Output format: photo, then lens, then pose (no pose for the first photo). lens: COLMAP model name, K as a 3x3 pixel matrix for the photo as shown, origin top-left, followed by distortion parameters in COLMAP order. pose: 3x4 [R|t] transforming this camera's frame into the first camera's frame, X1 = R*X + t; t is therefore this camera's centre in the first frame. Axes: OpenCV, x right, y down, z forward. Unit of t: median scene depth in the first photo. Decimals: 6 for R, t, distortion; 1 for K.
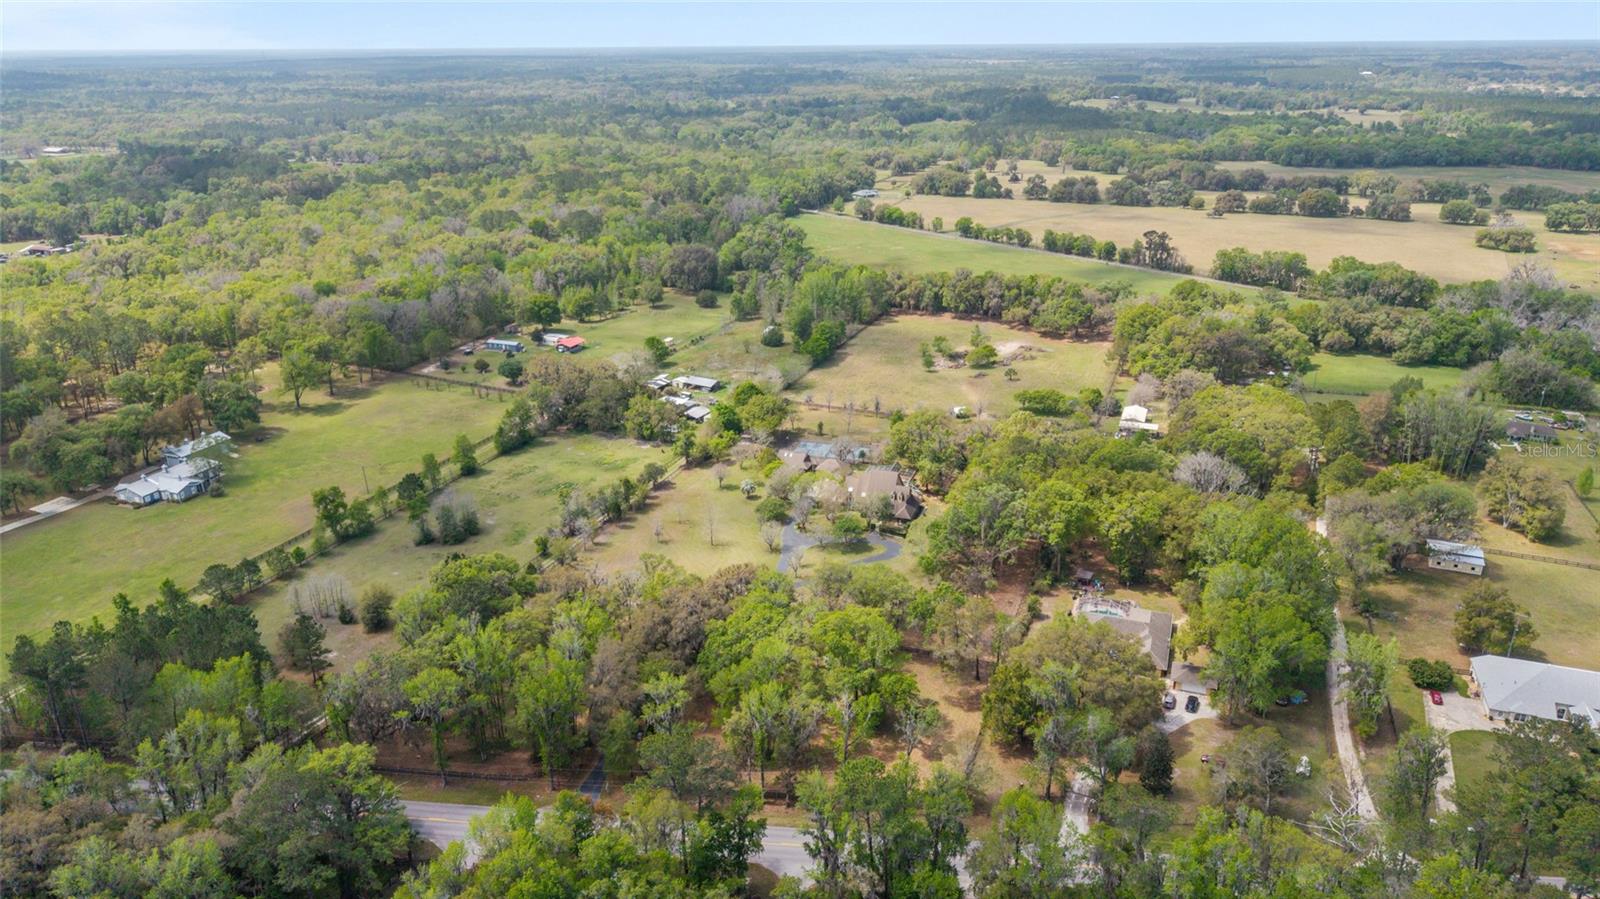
lens RADIAL K [[1077.1, 0, 801.7], [0, 1077.1, 460.1], [0, 0, 1]] dist [0.065144, -0.113608]
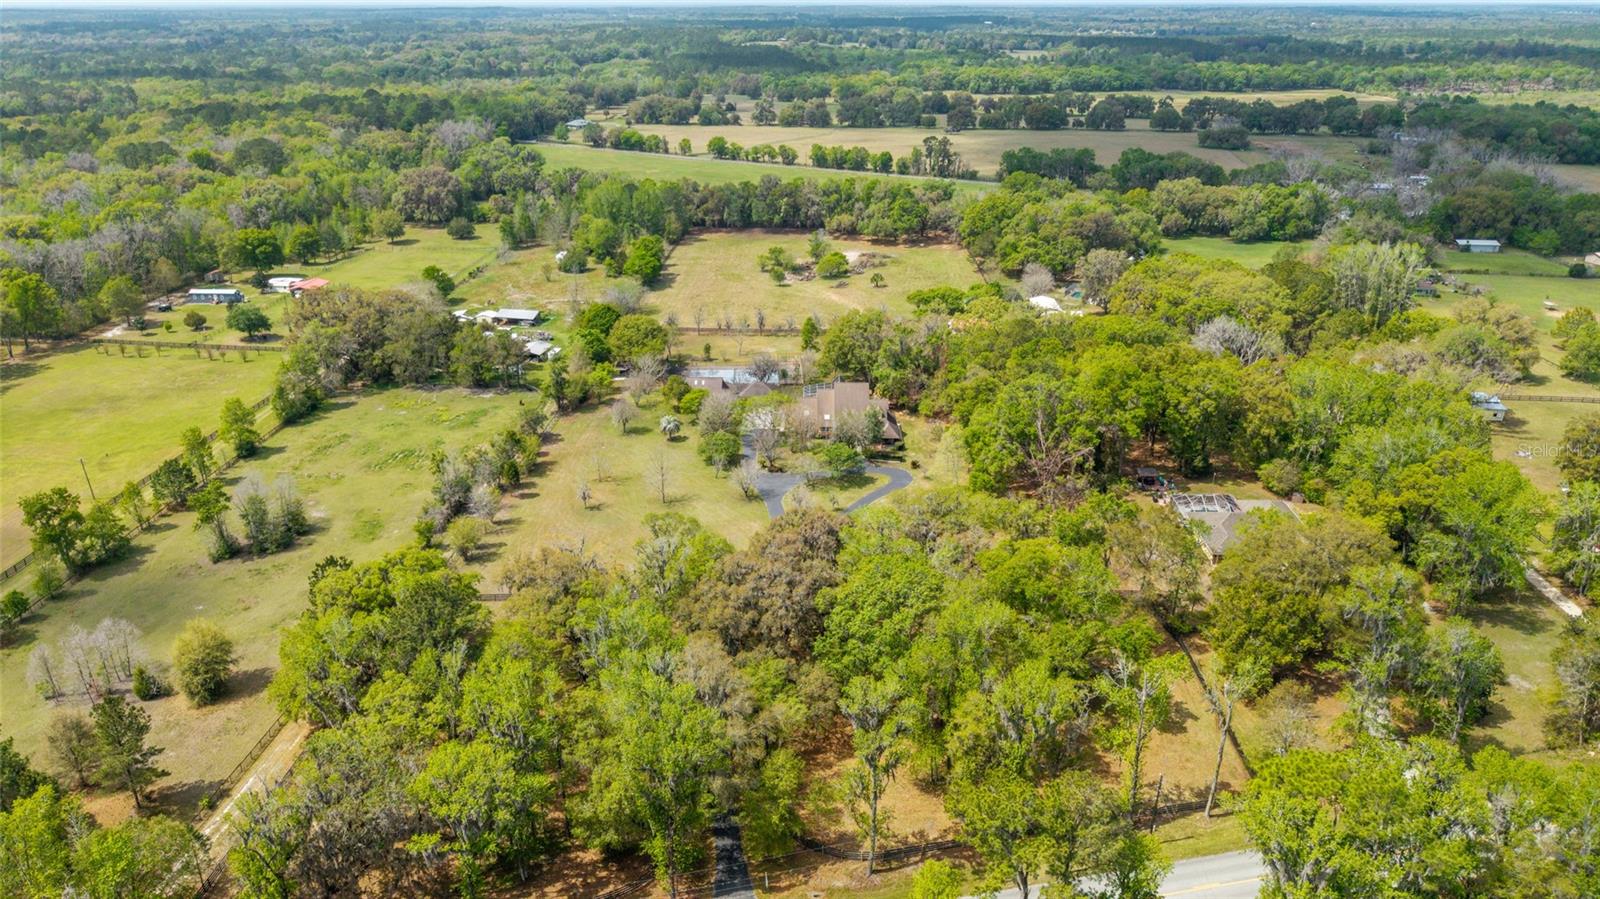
lens RADIAL K [[1077.1, 0, 801.7], [0, 1077.1, 460.1], [0, 0, 1]] dist [0.065144, -0.113608]
pose [[0.948405, -0.120268, 0.293364, -0.119806], [0.111636, 0.992681, 0.046057, 0.015856], [-0.296757, -0.010931, 0.954891, 0.161160]]
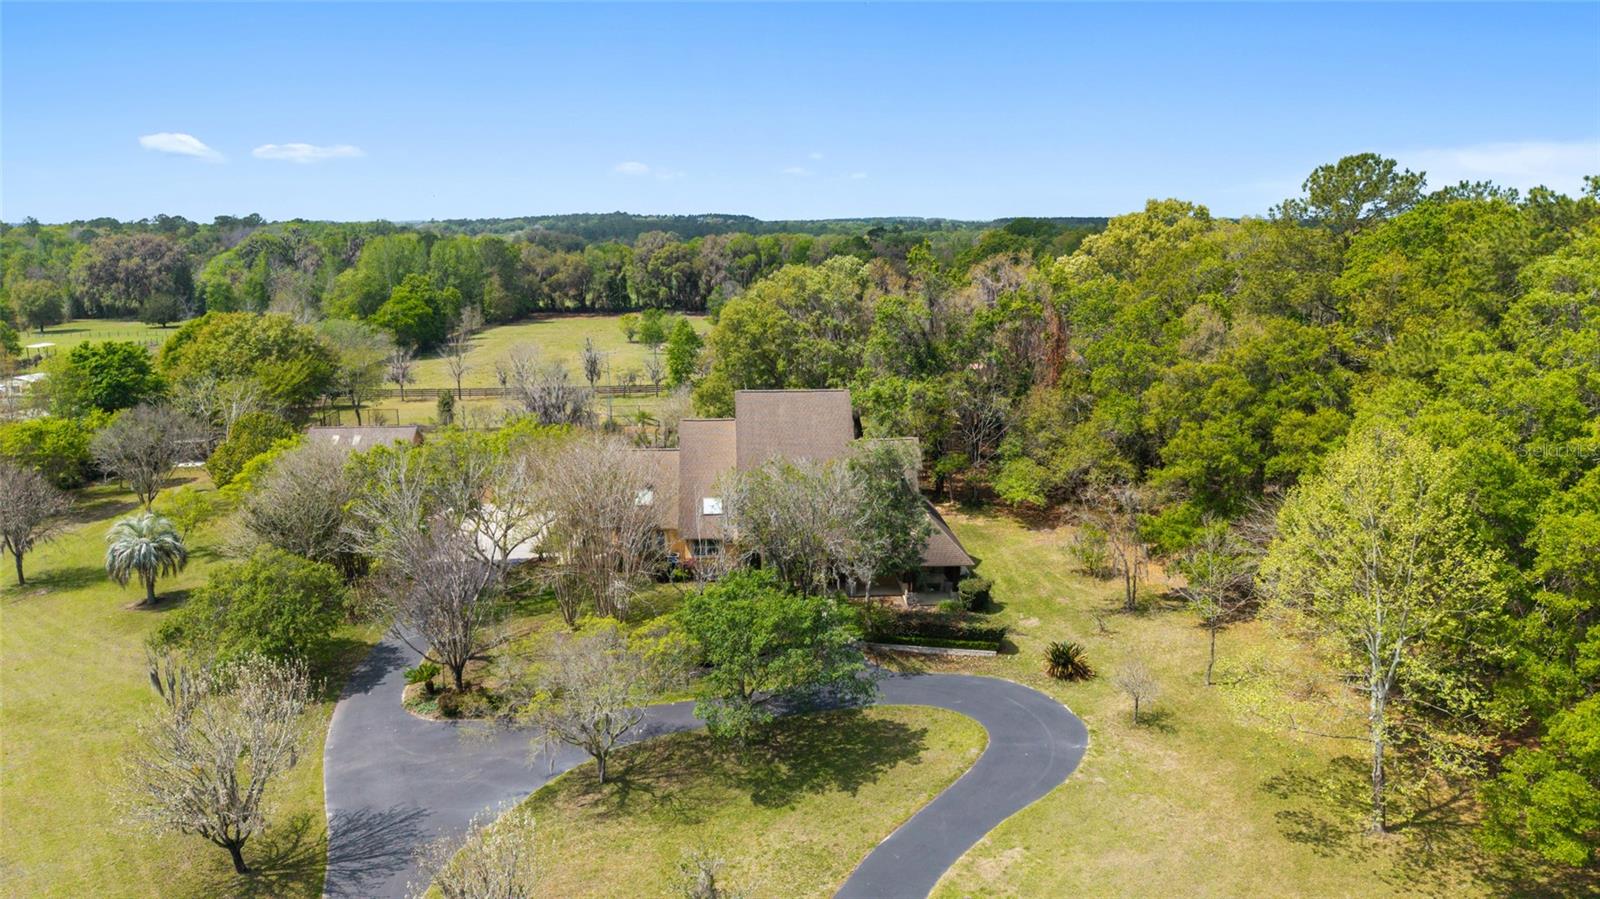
lens RADIAL K [[1077.1, 0, 801.7], [0, 1077.1, 460.1], [0, 0, 1]] dist [0.065144, -0.113608]
pose [[0.924224, -0.082572, 0.372816, -0.005949], [0.140754, 0.981258, -0.131606, 0.034457], [-0.354962, 0.174109, 0.918525, 0.484519]]
